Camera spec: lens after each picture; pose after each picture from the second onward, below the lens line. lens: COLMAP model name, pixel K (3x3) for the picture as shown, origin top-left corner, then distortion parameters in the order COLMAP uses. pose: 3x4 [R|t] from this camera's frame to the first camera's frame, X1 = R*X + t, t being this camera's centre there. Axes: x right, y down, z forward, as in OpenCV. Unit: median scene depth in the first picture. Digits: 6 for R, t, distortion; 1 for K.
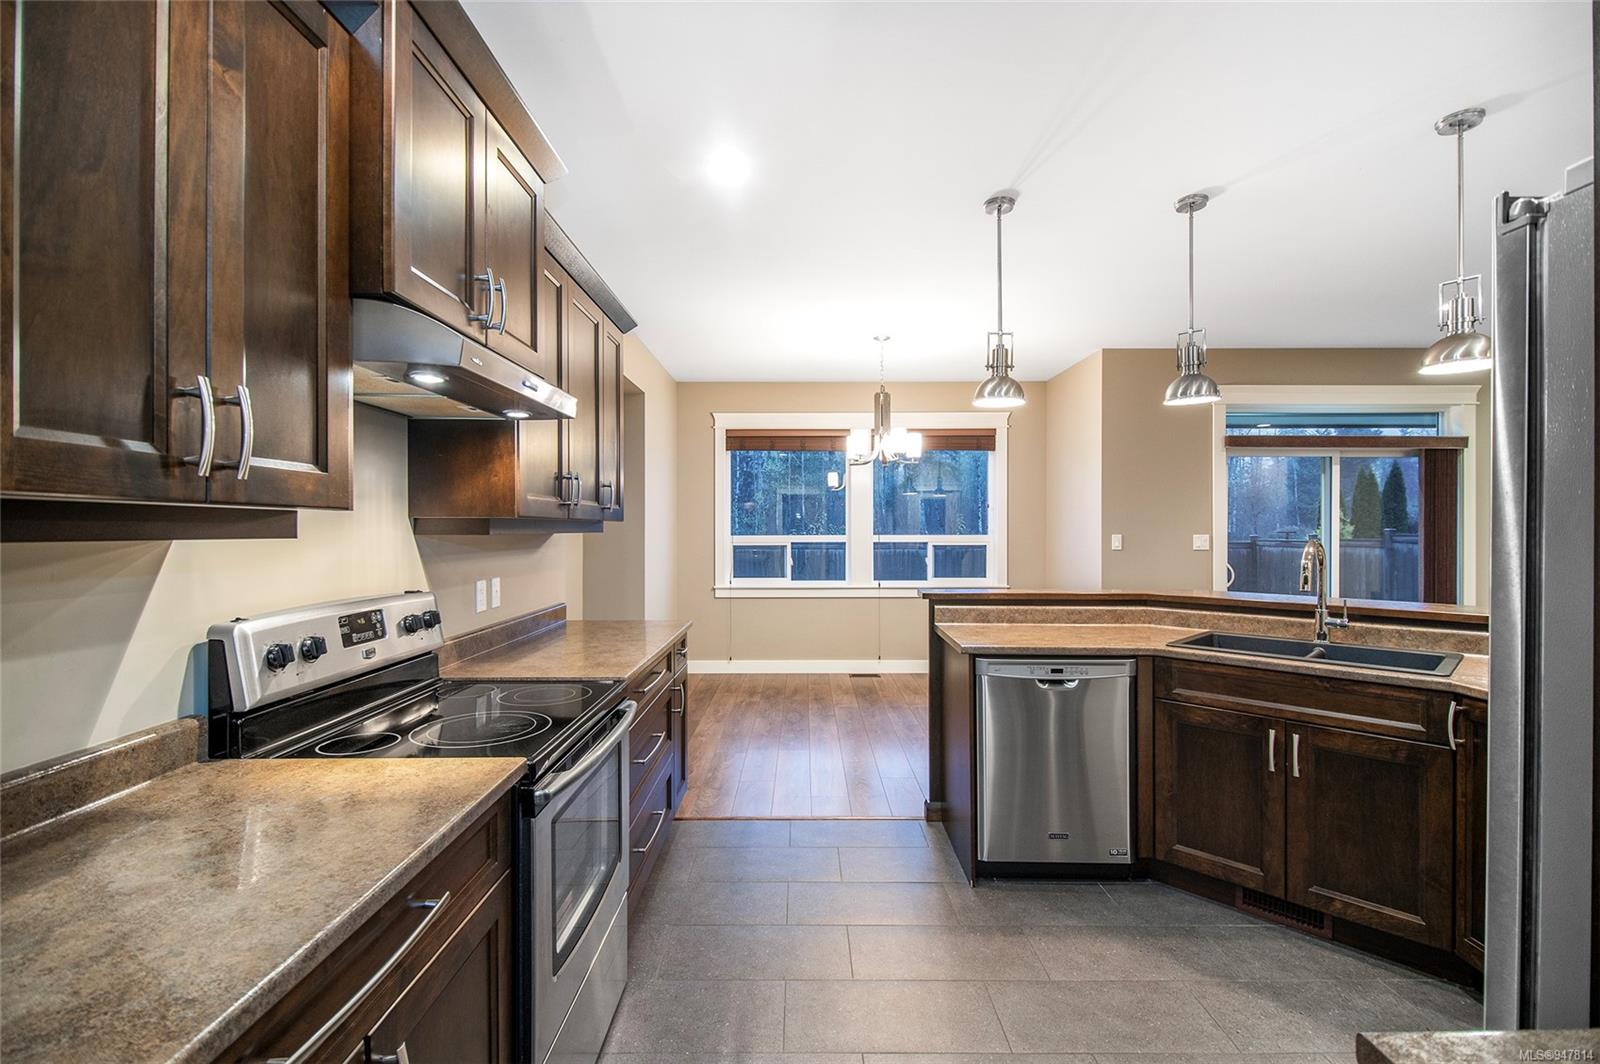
lens RADIAL K [[711.0, 0, 800.0], [0, 711.0, 532.0], [0, 0, 1]] dist [0.013926, -0.007650]
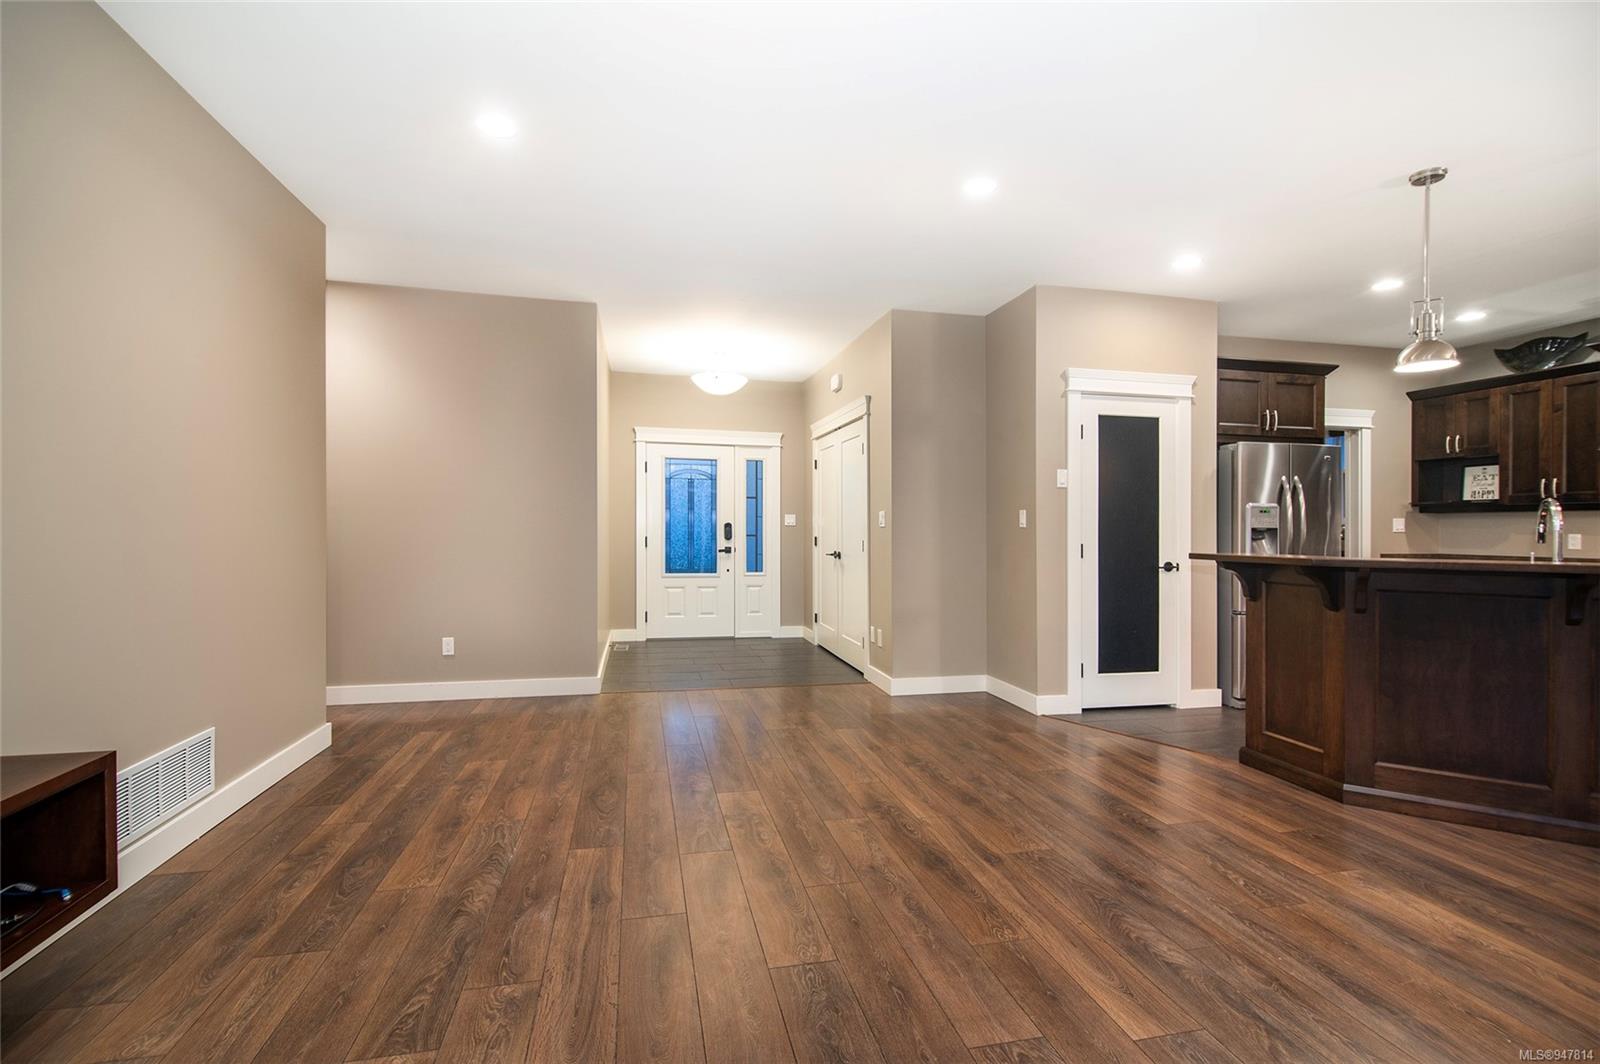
lens RADIAL K [[711.0, 0, 800.0], [0, 711.0, 532.0], [0, 0, 1]] dist [0.013926, -0.007650]
pose [[-0.976117, -0.008706, -0.217071, 1.585633], [-0.011724, 0.999852, 0.012620, 0.047350], [0.216929, 0.014863, -0.976074, 1.396872]]
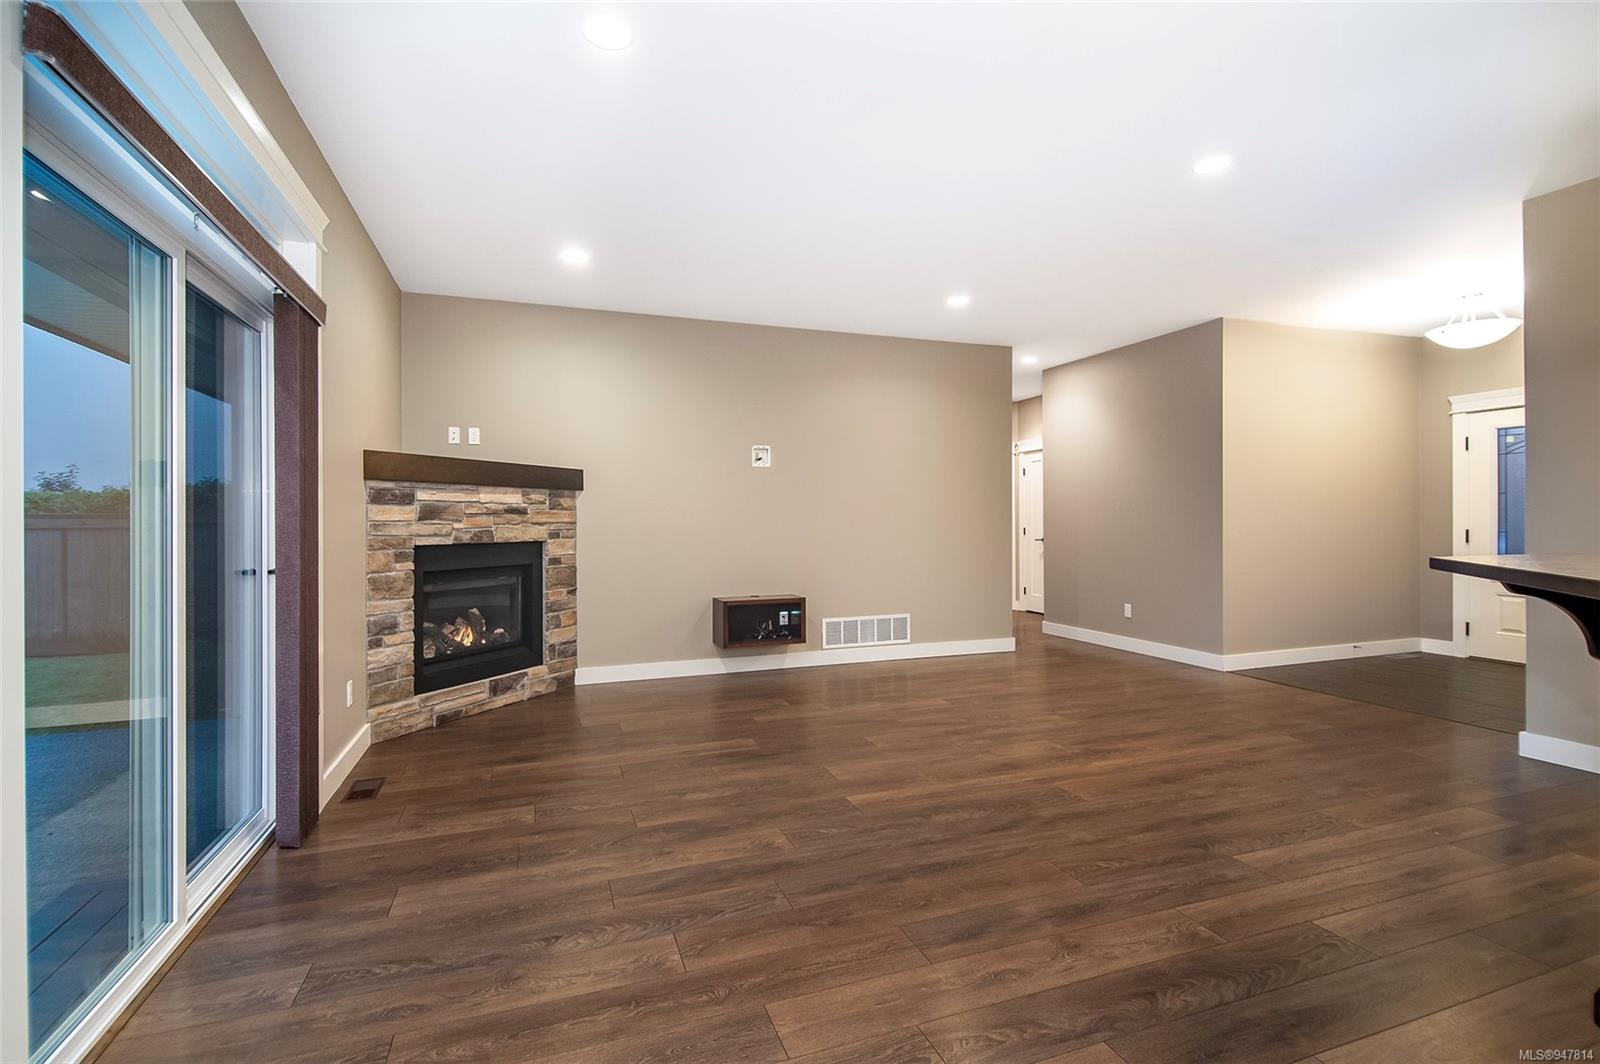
lens RADIAL K [[728.6, 0, 809.1], [0, 728.6, 530.8], [0, 0, 1]] dist [0.013471, -0.000194]
pose [[-0.345926, -0.007720, 0.938230, 0.421402], [0.013533, 0.999821, 0.013216, 0.049787], [-0.938164, 0.017269, -0.345760, 1.329808]]
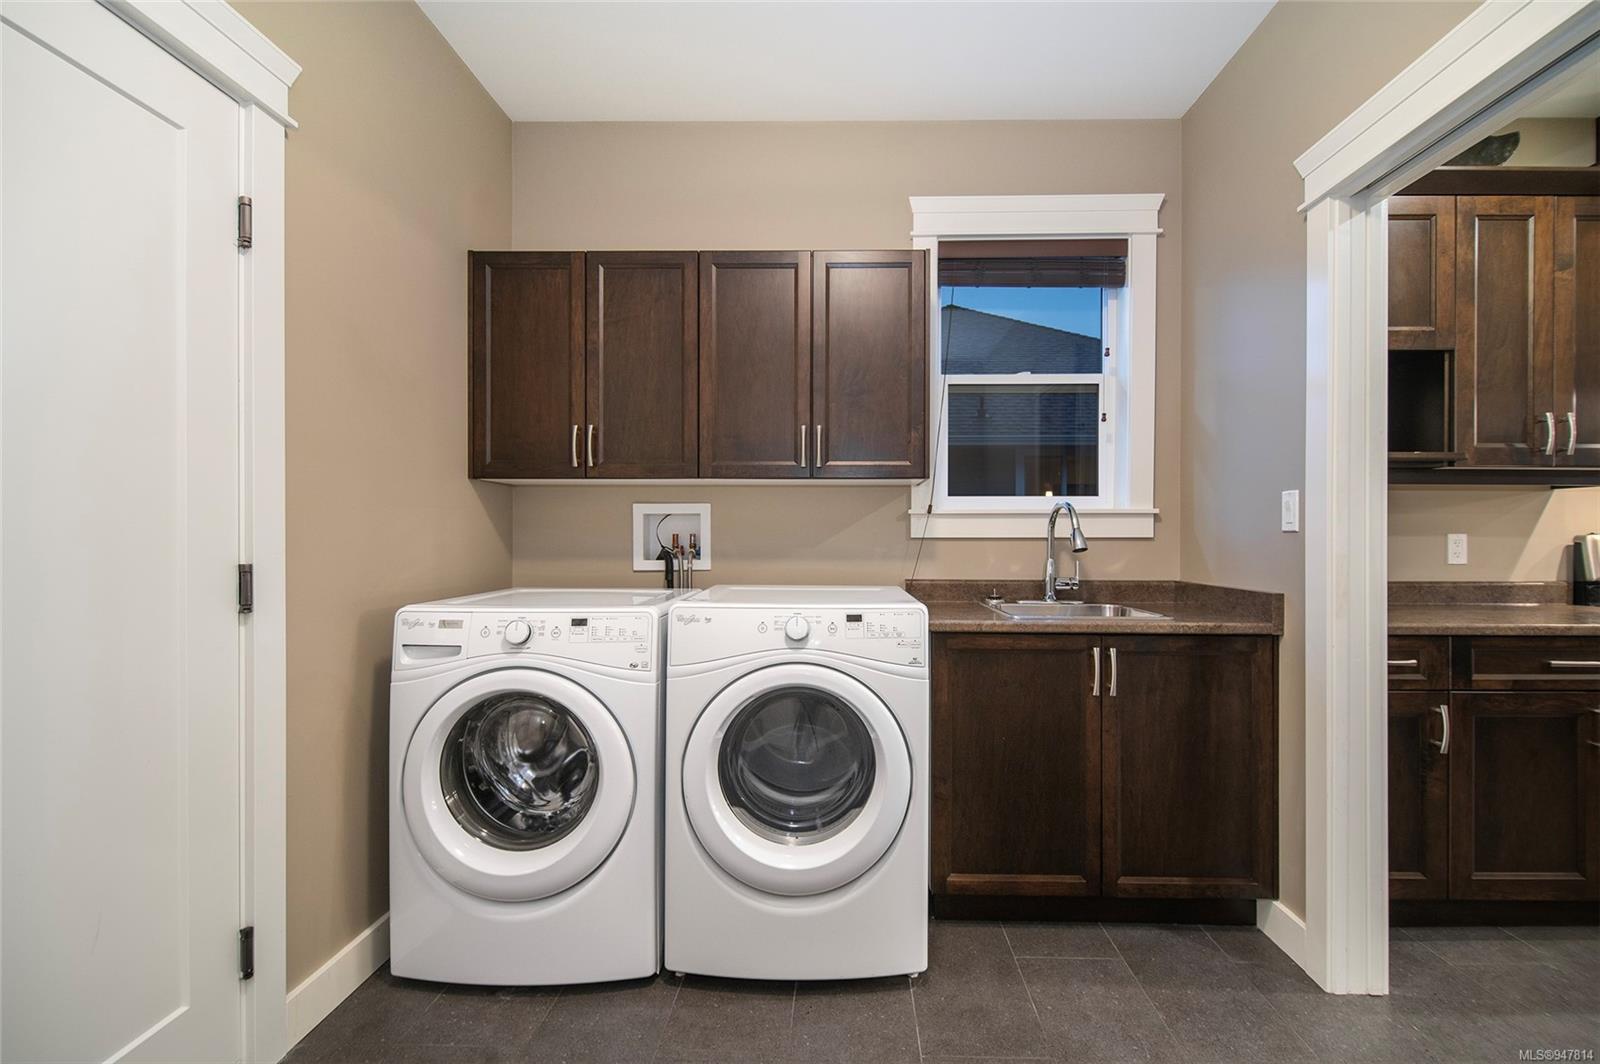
lens RADIAL K [[763.4, 0, 801.1], [0, 763.4, 530.7], [0, 0, 1]] dist [-0.000630, -0.000325]
pose [[-0.018607, -0.007133, -0.999801, 0.488334], [-0.011454, 0.999910, -0.006921, 0.061610], [0.999761, 0.011323, -0.018687, -0.400522]]
